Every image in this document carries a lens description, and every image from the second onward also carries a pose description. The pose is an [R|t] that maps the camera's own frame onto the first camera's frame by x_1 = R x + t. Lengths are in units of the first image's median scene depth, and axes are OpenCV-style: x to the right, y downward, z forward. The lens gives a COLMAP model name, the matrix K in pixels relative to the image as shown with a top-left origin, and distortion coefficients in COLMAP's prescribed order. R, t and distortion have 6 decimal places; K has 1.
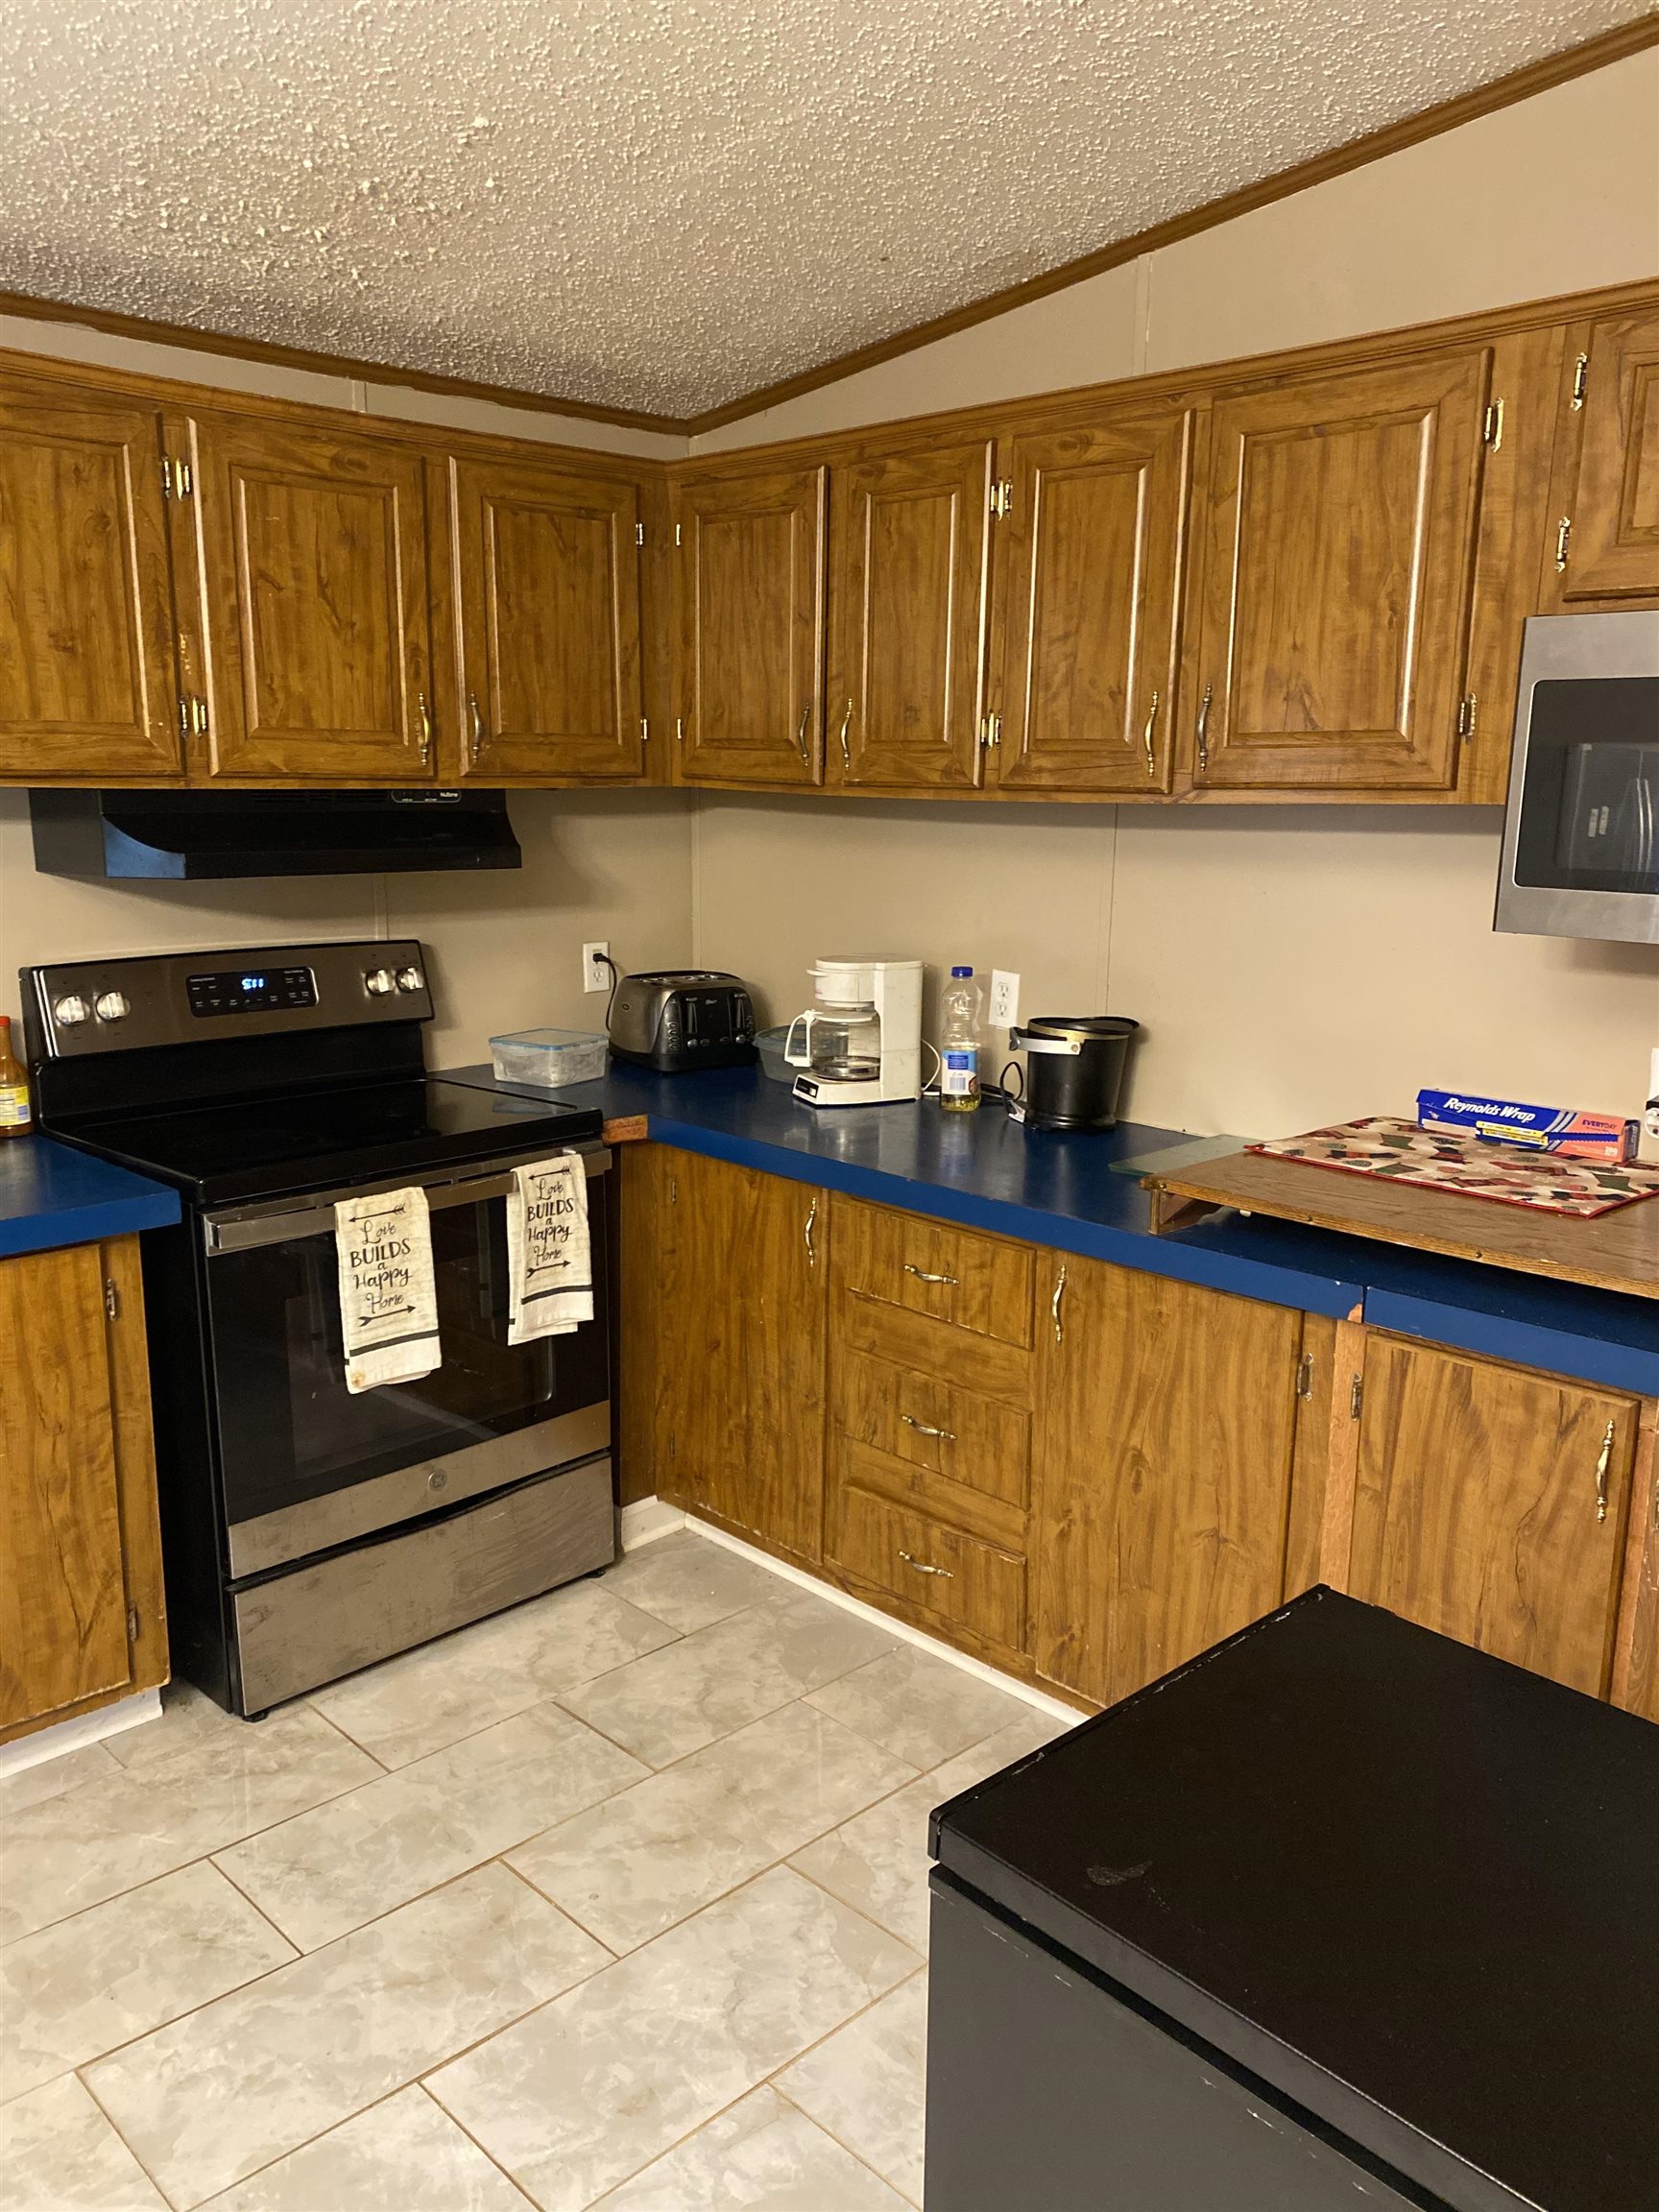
lens RADIAL K [[1699.6, 0, 831.8], [0, 1699.6, 1104.3], [0, 0, 1]] dist [0.057703, -0.057717]
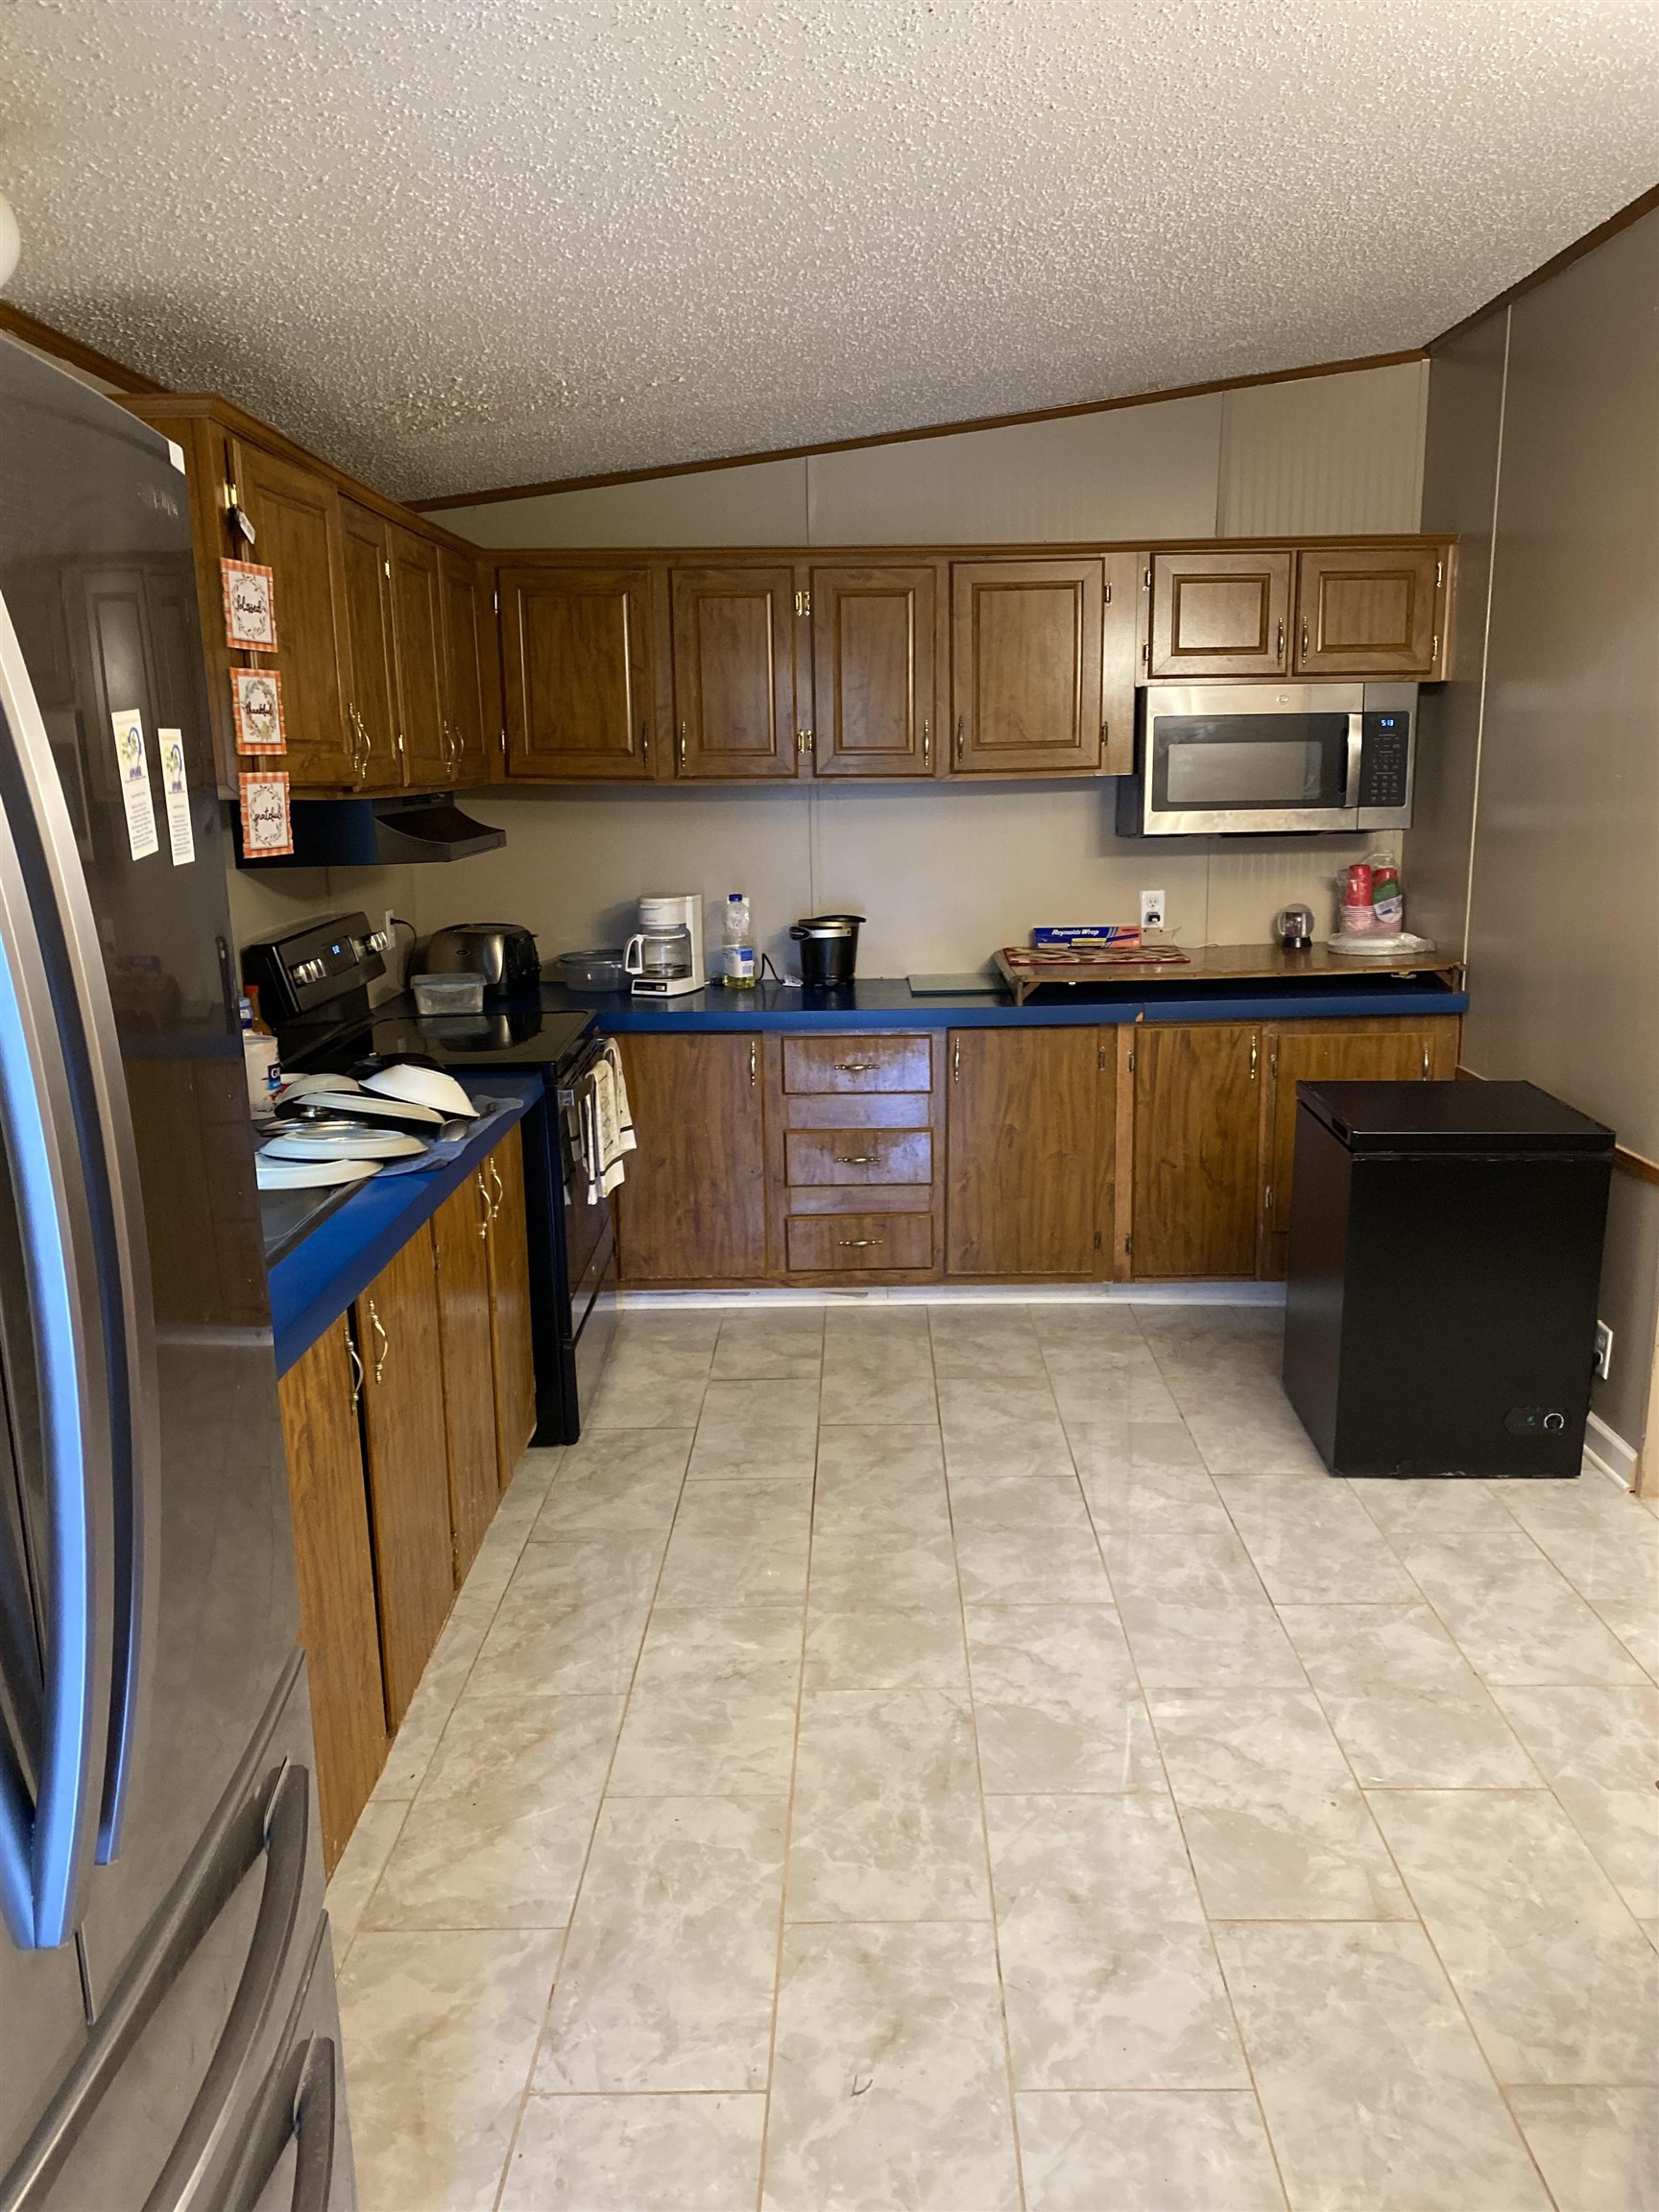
lens RADIAL K [[1699.6, 0, 848.5], [0, 1699.6, 1136.1], [0, 0, 1]] dist [0.057703, -0.057717]
pose [[0.693394, -0.176642, 0.698571, -1.198535], [0.160527, 0.982991, 0.089224, 0.016751], [-0.702450, 0.050272, 0.709956, -0.199058]]
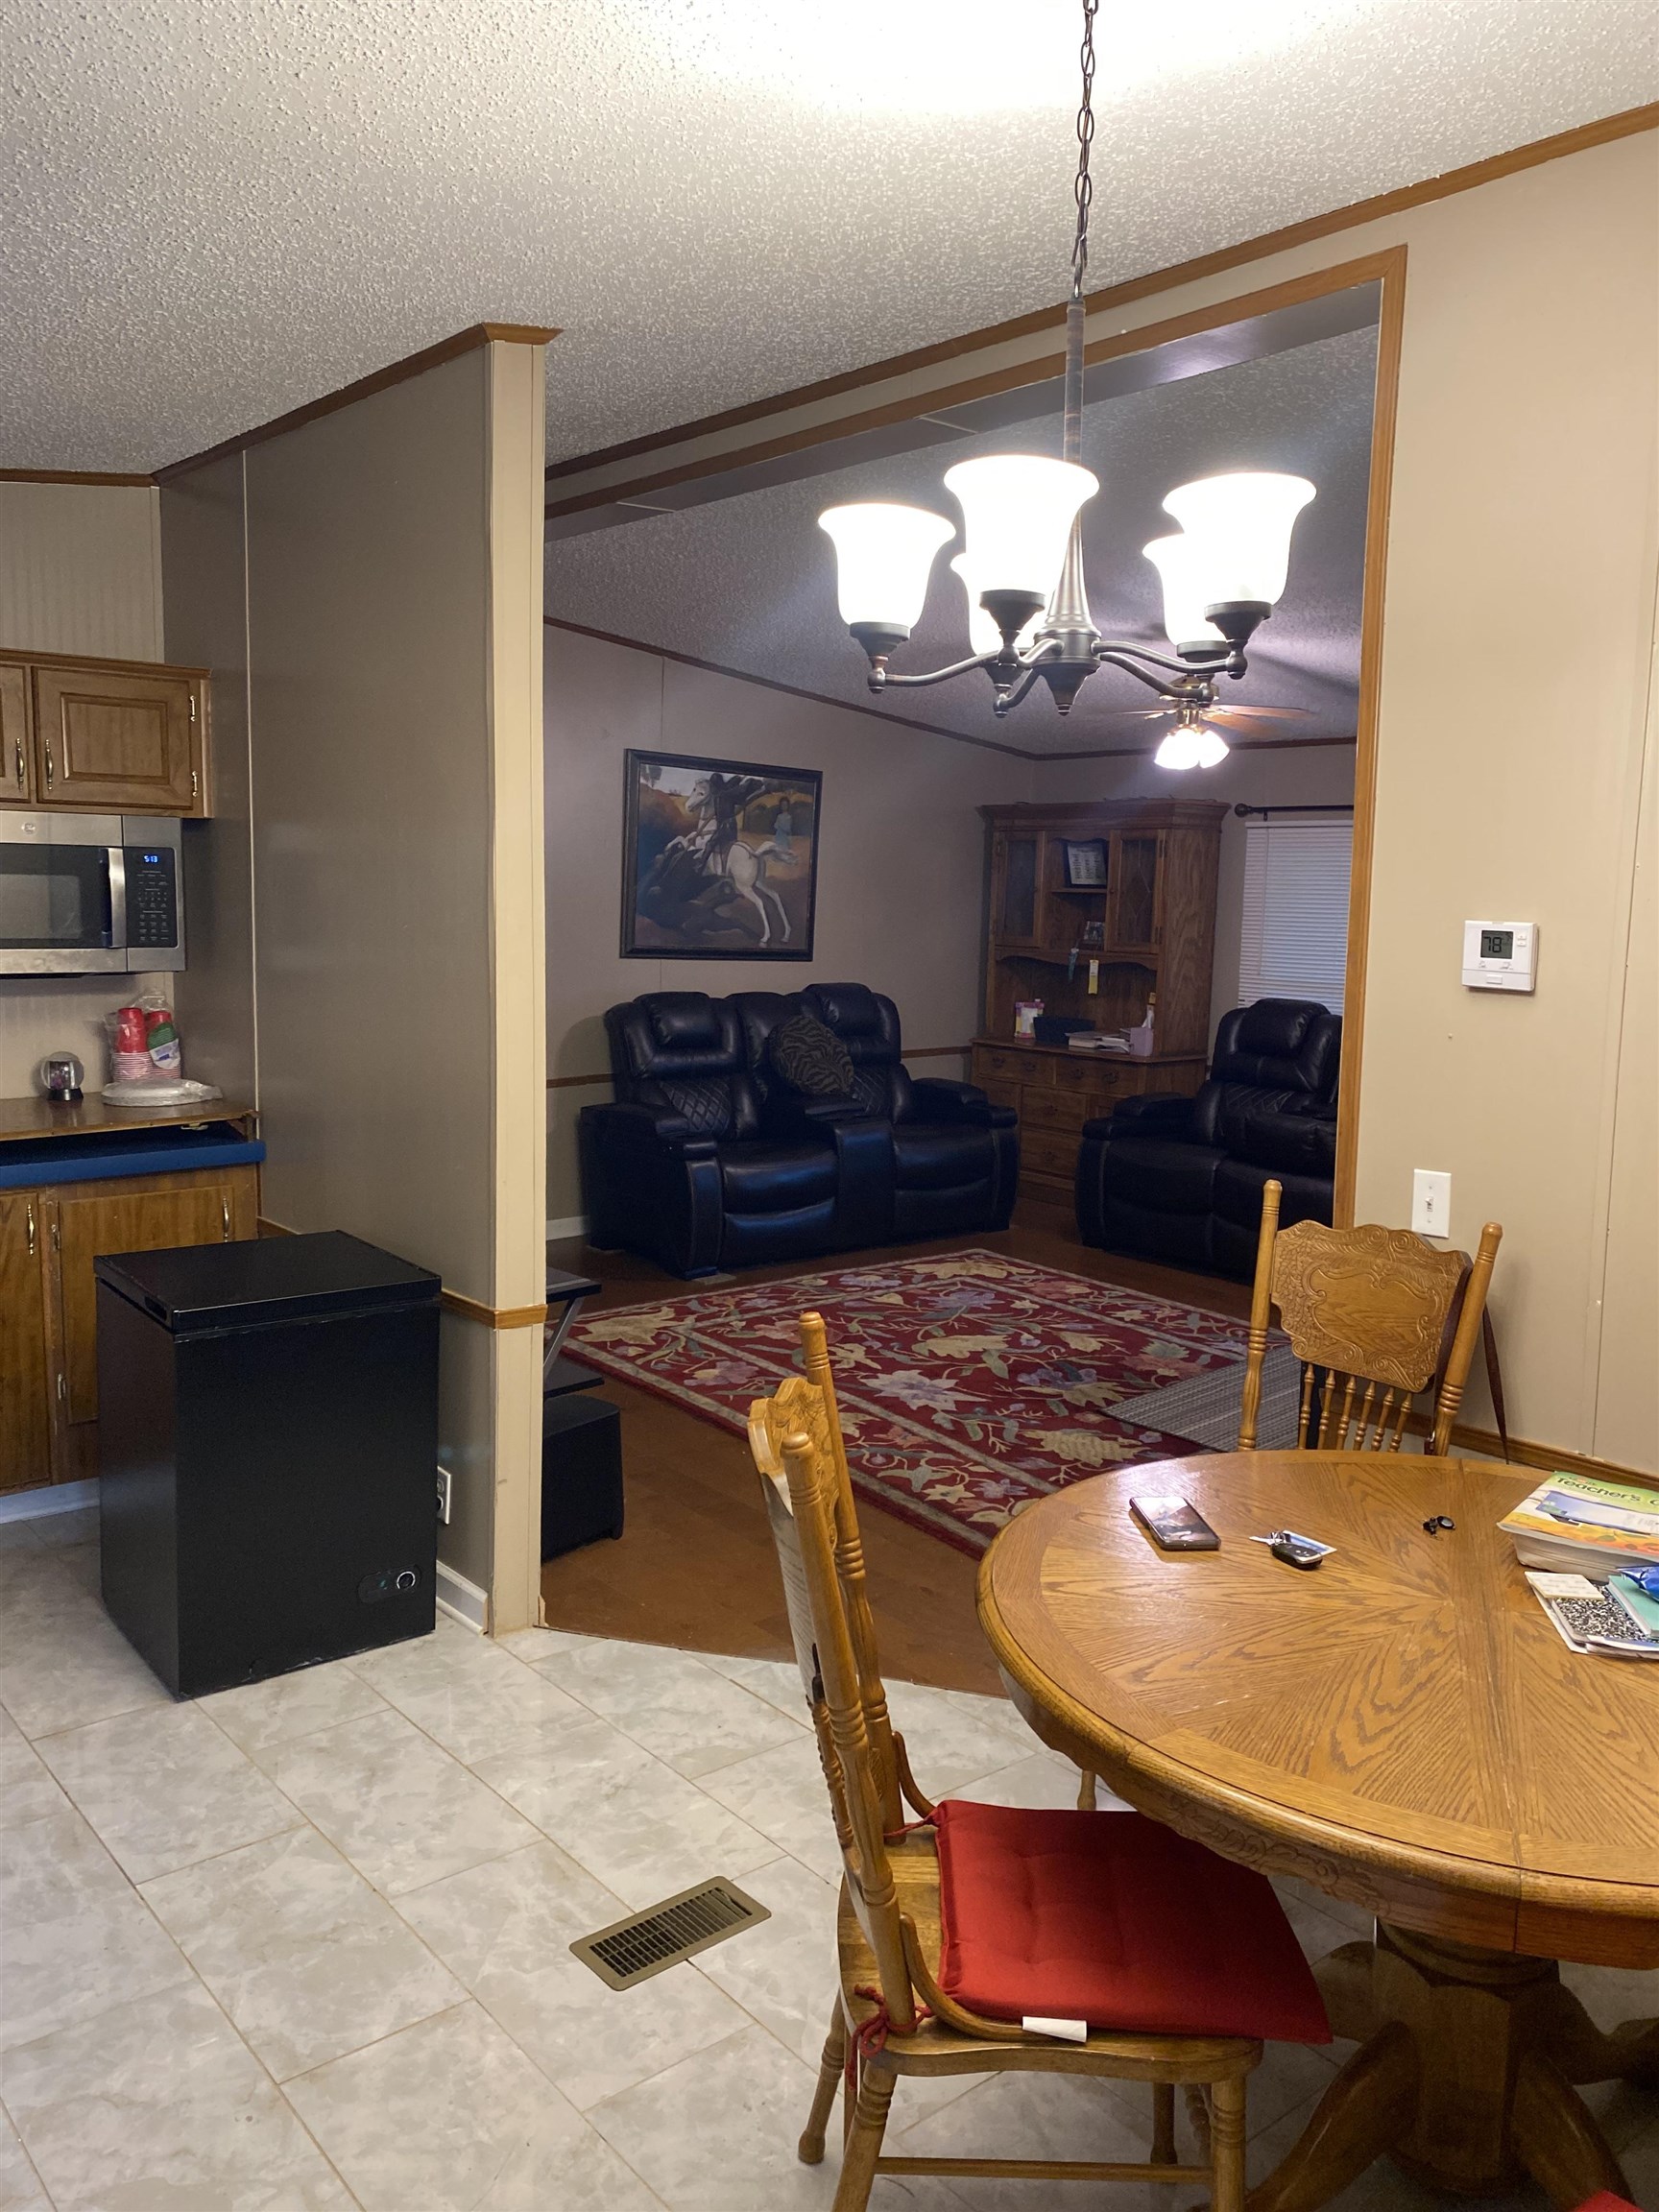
lens RADIAL K [[1699.6, 0, 846.5], [0, 1699.6, 1111.0], [0, 0, 1]] dist [0.057703, -0.057717]
pose [[0.054840, -0.141842, 0.988369, -1.134466], [0.171194, 0.976537, 0.130645, -0.017835], [-0.983710, 0.162038, 0.077836, -0.108667]]
